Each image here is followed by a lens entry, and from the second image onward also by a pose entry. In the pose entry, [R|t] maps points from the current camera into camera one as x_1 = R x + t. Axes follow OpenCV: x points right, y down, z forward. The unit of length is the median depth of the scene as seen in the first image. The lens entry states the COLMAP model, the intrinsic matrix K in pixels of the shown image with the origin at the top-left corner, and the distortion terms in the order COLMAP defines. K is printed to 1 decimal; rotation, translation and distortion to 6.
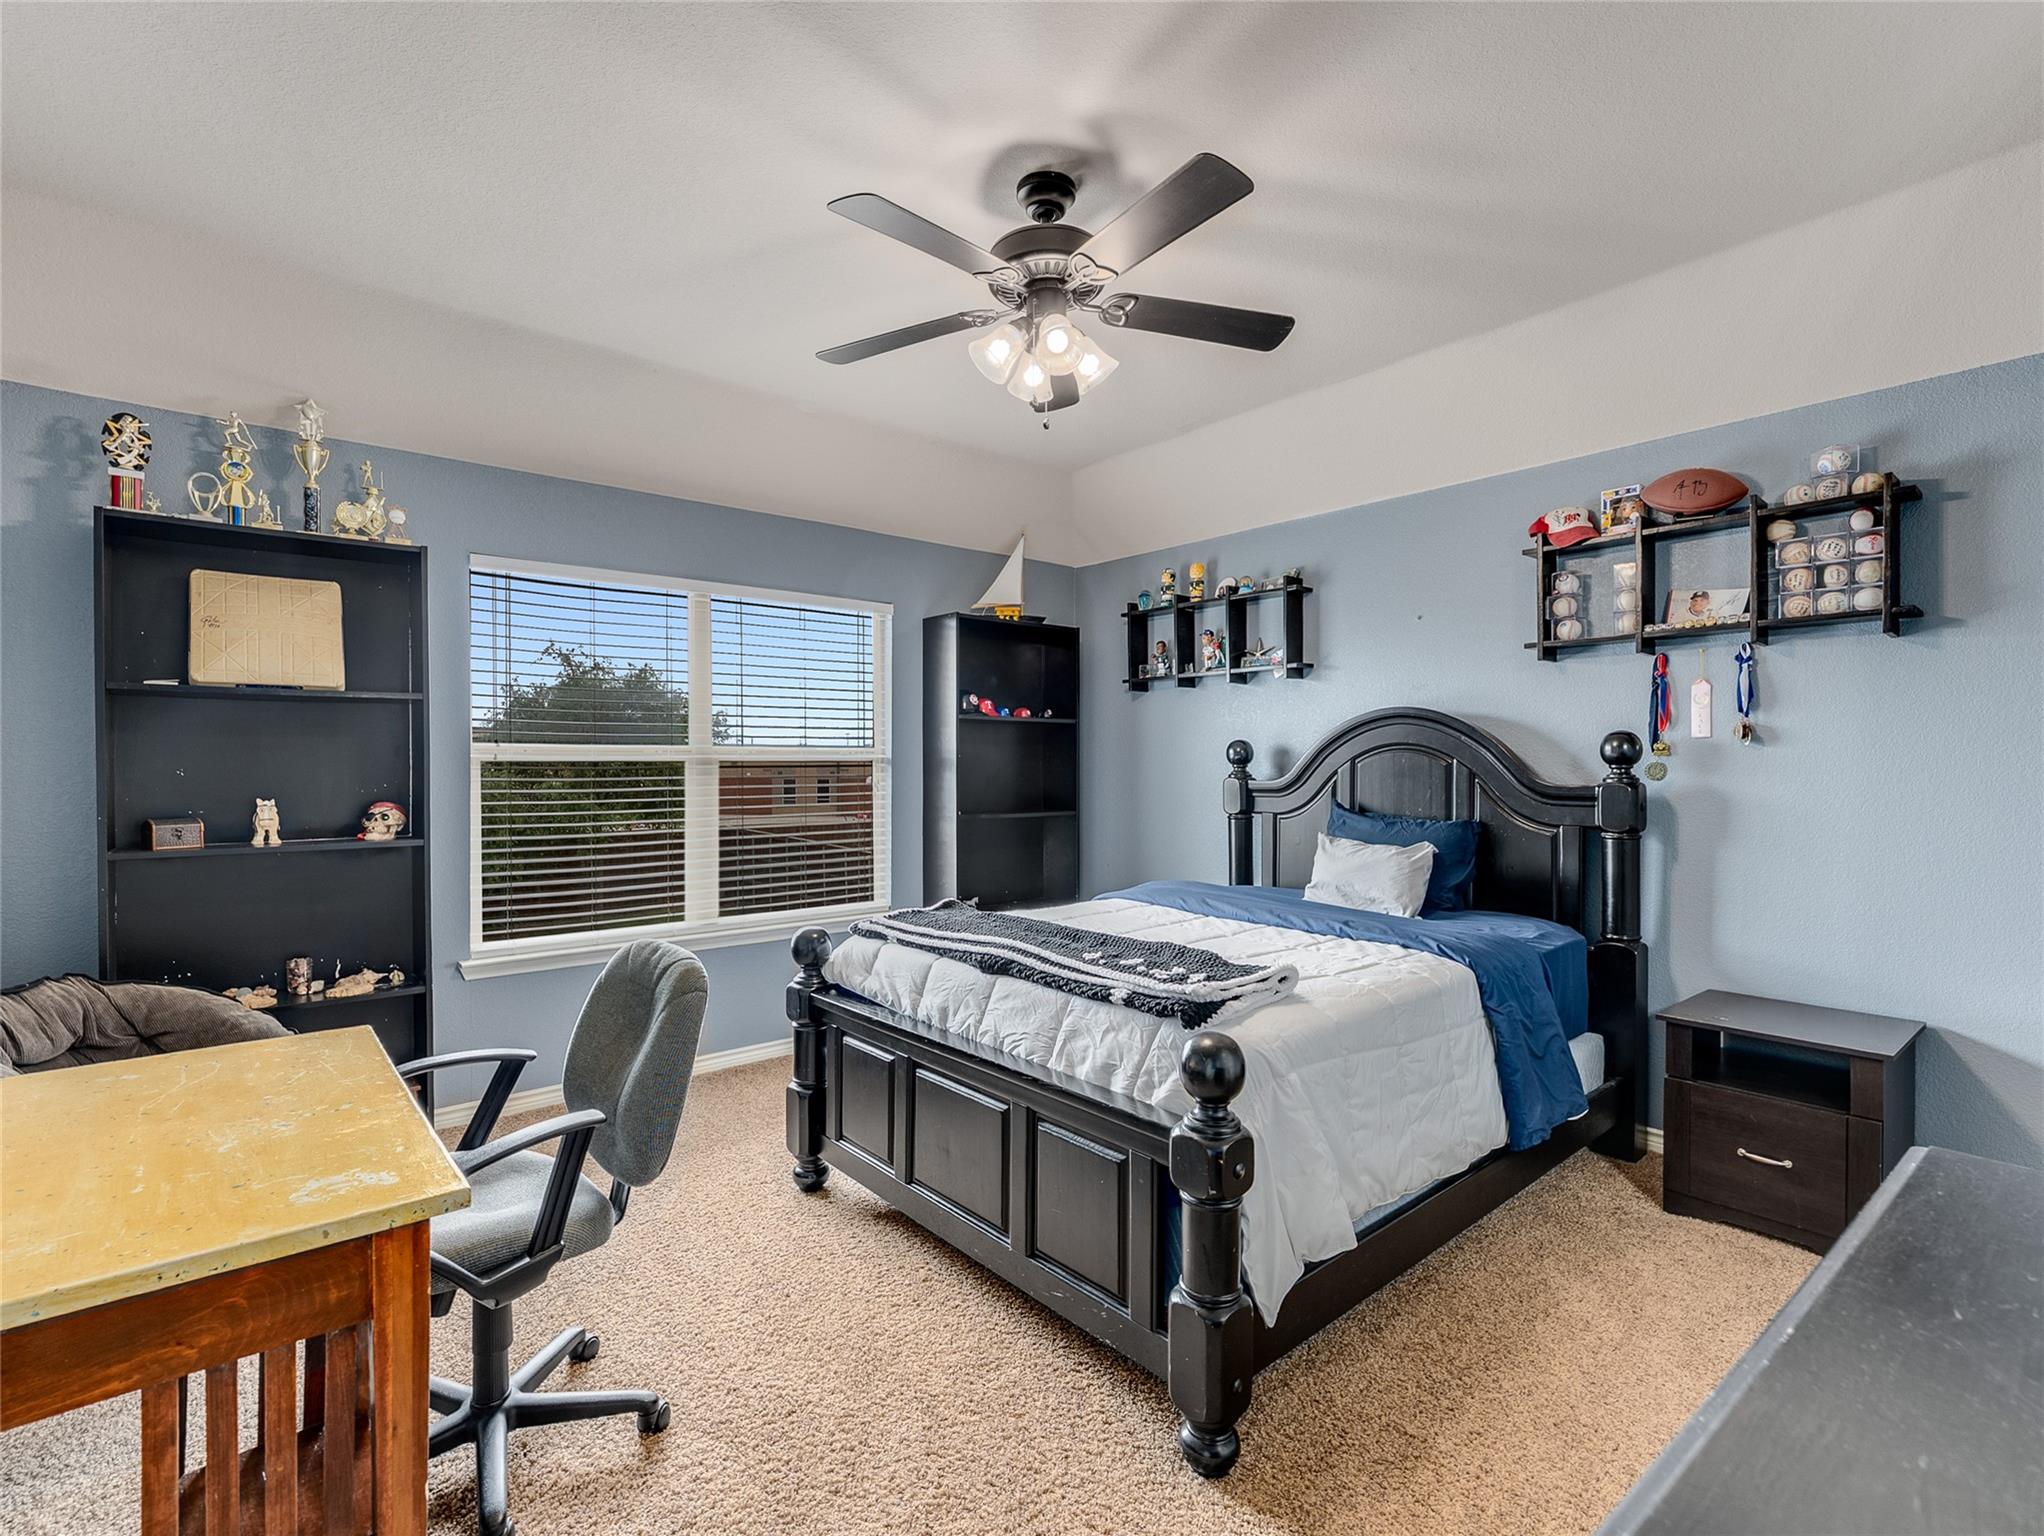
lens RADIAL K [[953.5, 0, 1022.0], [0, 953.5, 762.8], [0, 0, 1]] dist [-0.015735, 0.001207]
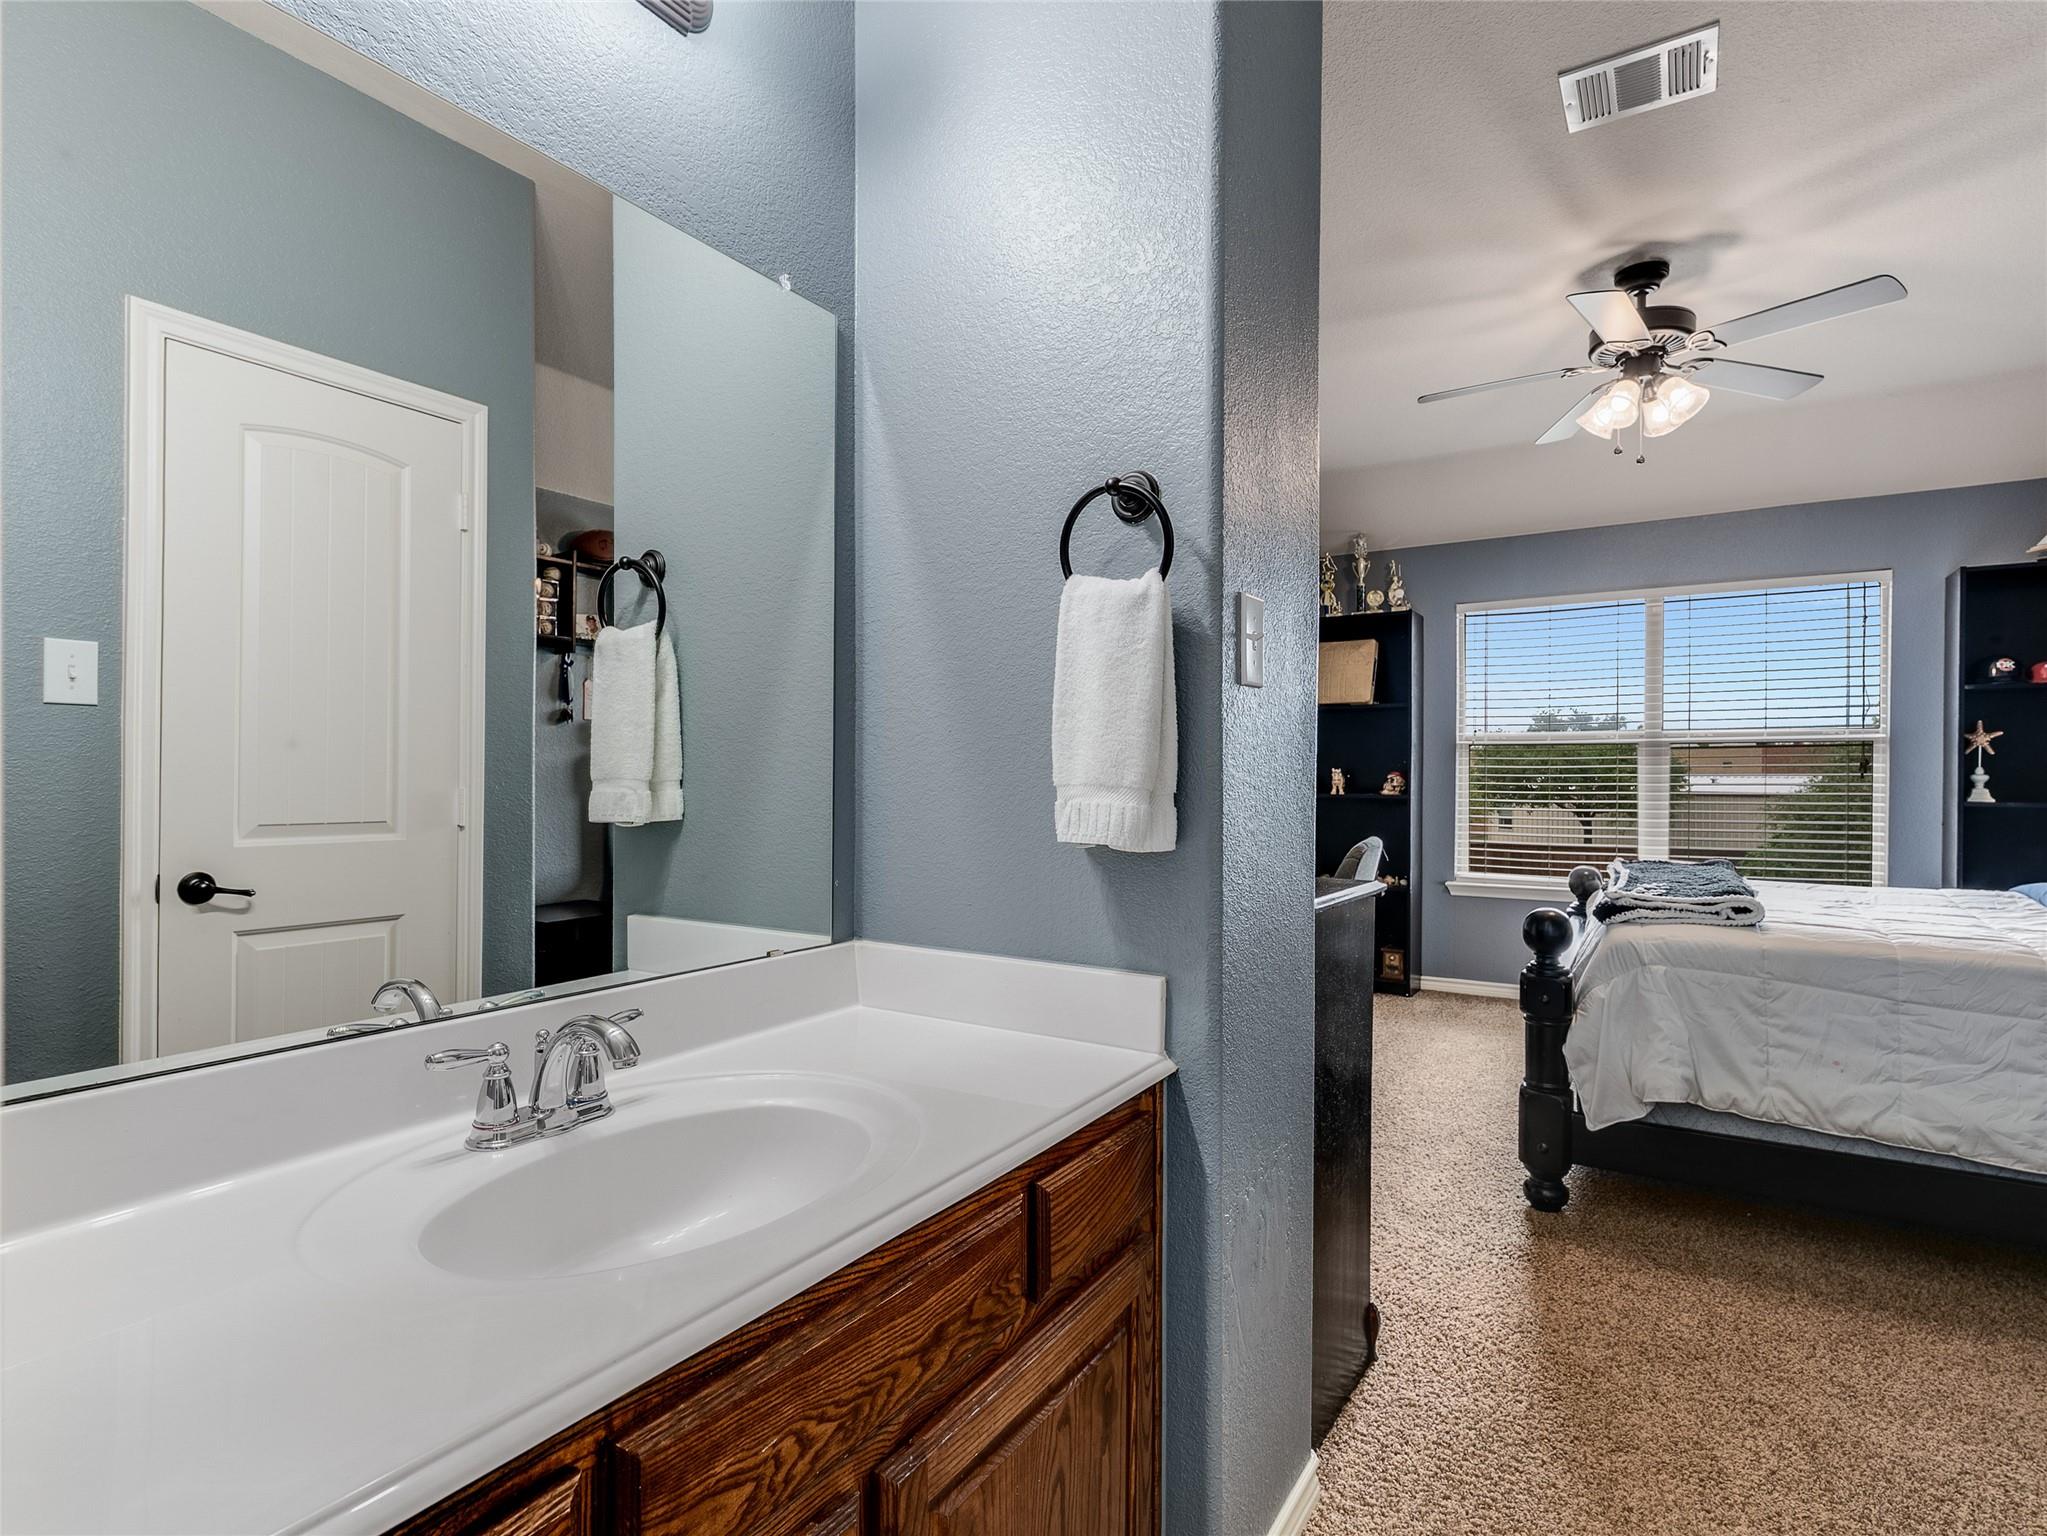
lens RADIAL K [[1046.3, 0, 1025.1], [0, 1046.3, 770.9], [0, 0, 1]] dist [0.000143, -0.000334]
pose [[0.308030, 0.001475, -0.951376, 0.847209], [0.001992, 0.999996, 0.002196, 0.036194], [0.951375, -0.002572, 0.308025, -0.152950]]
